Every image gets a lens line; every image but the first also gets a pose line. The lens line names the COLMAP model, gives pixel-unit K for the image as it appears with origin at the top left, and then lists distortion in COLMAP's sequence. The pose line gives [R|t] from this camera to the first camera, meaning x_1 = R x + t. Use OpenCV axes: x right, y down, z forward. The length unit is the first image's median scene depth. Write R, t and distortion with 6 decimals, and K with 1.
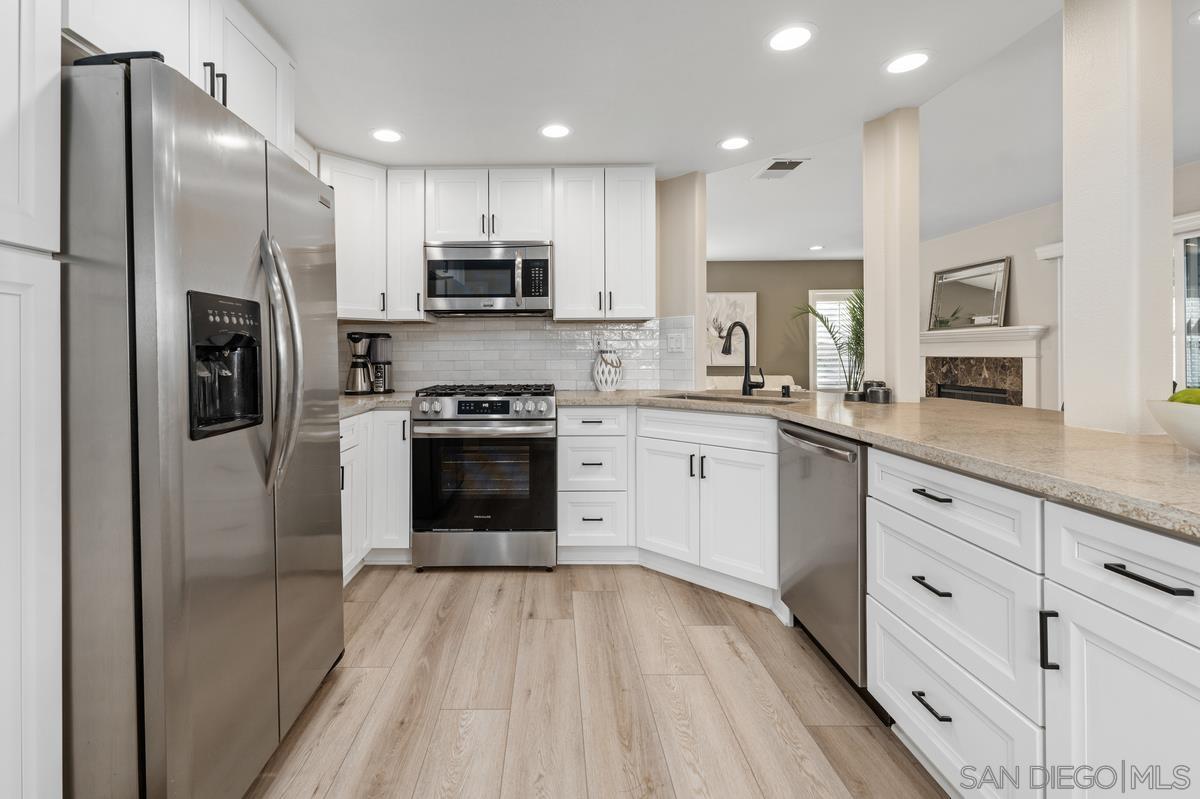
lens RADIAL K [[537.4, 0, 552.2], [0, 537.4, 354.4], [0, 0, 1]] dist [0.003273, -0.000283]
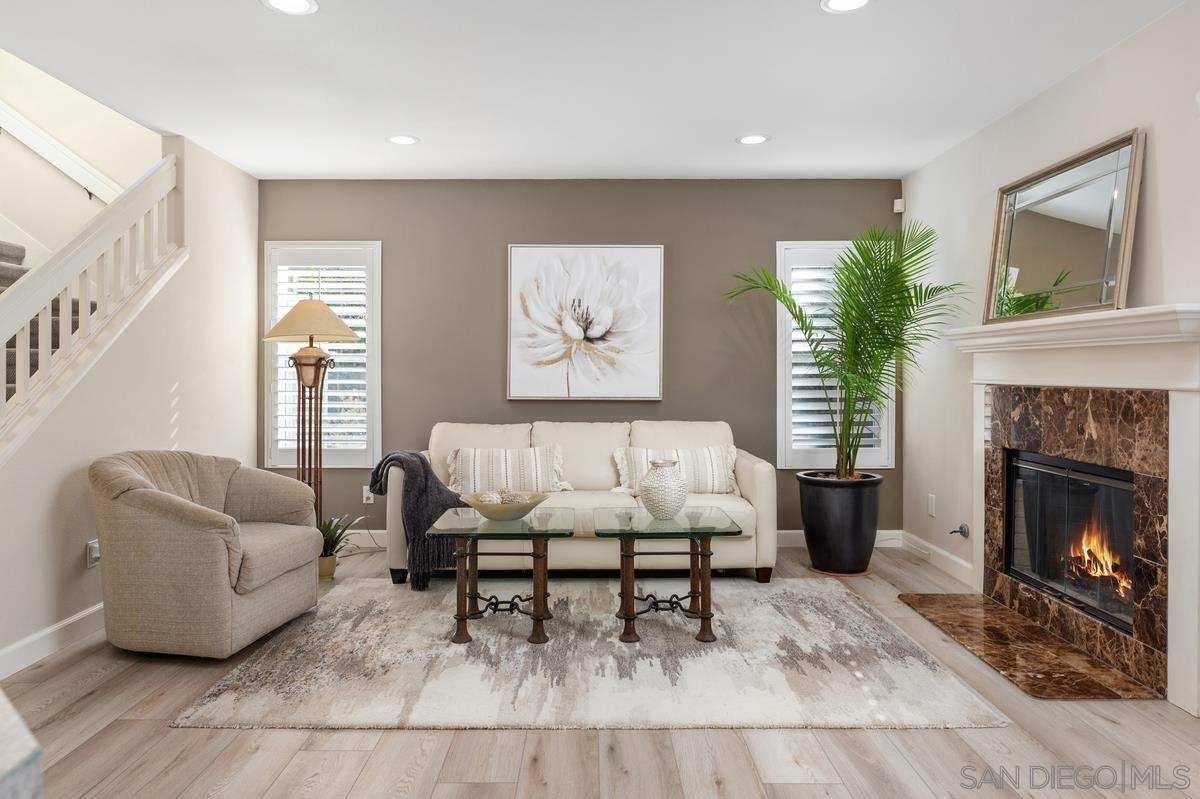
lens RADIAL K [[803.3, 0, 566.4], [0, 803.3, 372.9], [0, 0, 1]] dist [-0.003811, -0.004821]
pose [[0.999798, 0.005583, -0.019285, 0.664279], [-0.005529, 0.999981, 0.002880, -0.008574], [0.019300, -0.002772, 0.999810, 0.619123]]
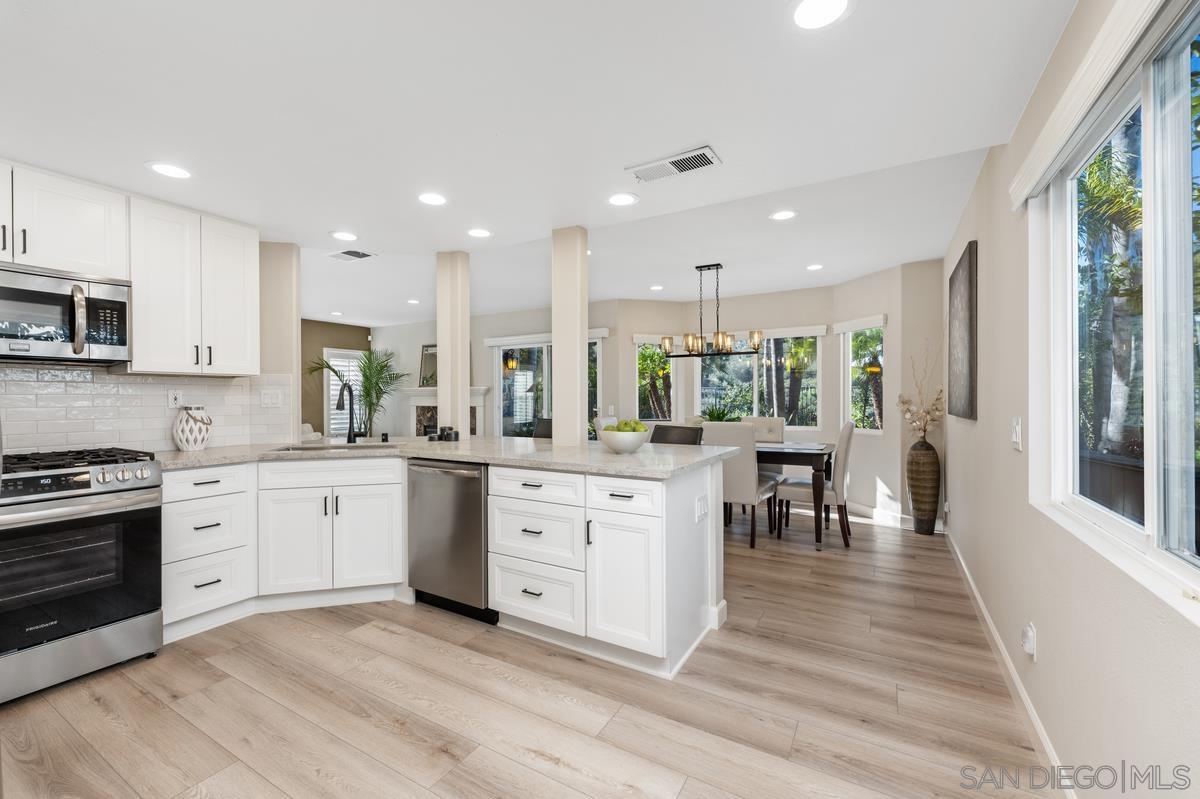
lens RADIAL K [[499.1, 0, 590.9], [0, 499.1, 402.4], [0, 0, 1]] dist [0.008569, 0.000020]
pose [[0.502802, -0.005462, 0.864384, -0.328621], [0.000252, 0.999981, 0.006173, -0.021793], [-0.864402, -0.002886, 0.502794, -0.043222]]
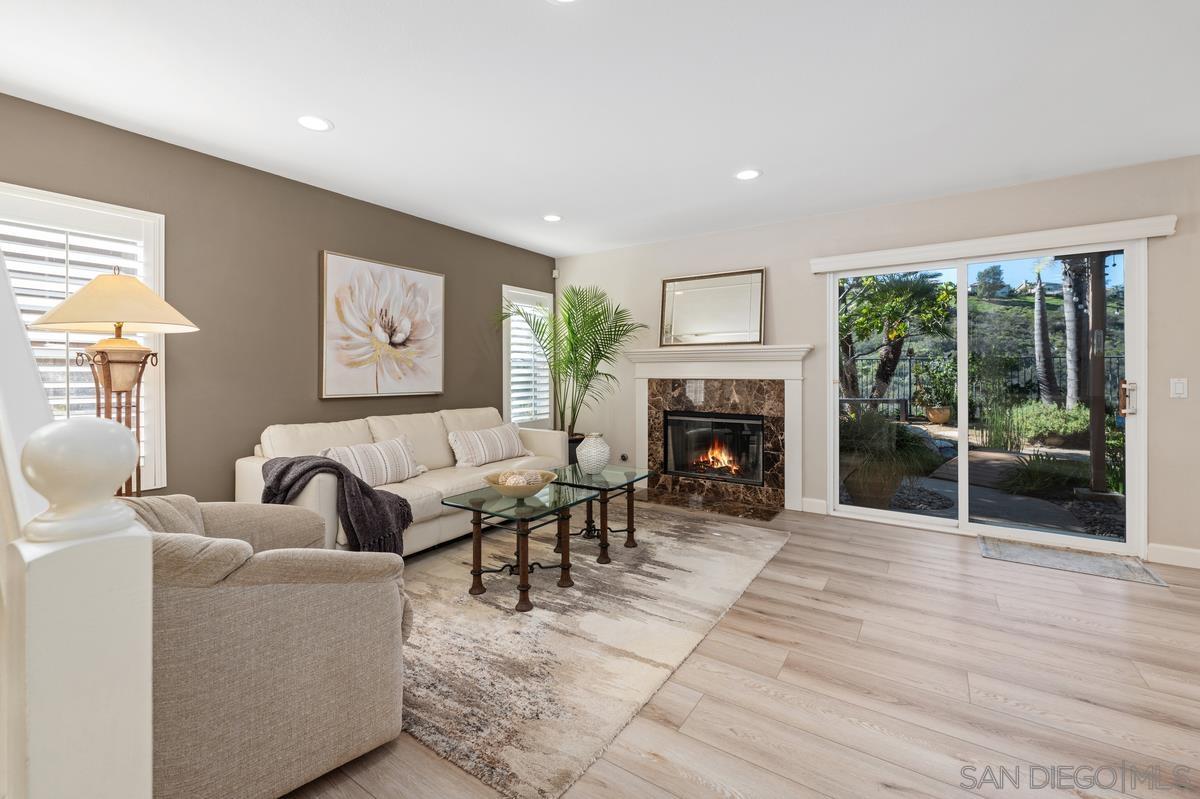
lens RADIAL K [[515.4, 0, 594.6], [0, 515.4, 375.7], [0, 0, 1]] dist [-0.006654, -0.000916]
pose [[0.555046, 0.000581, 0.831819, -0.036332], [-0.004015, 0.999990, 0.001981, -0.001940], [-0.831810, -0.004439, 0.555043, 1.131848]]
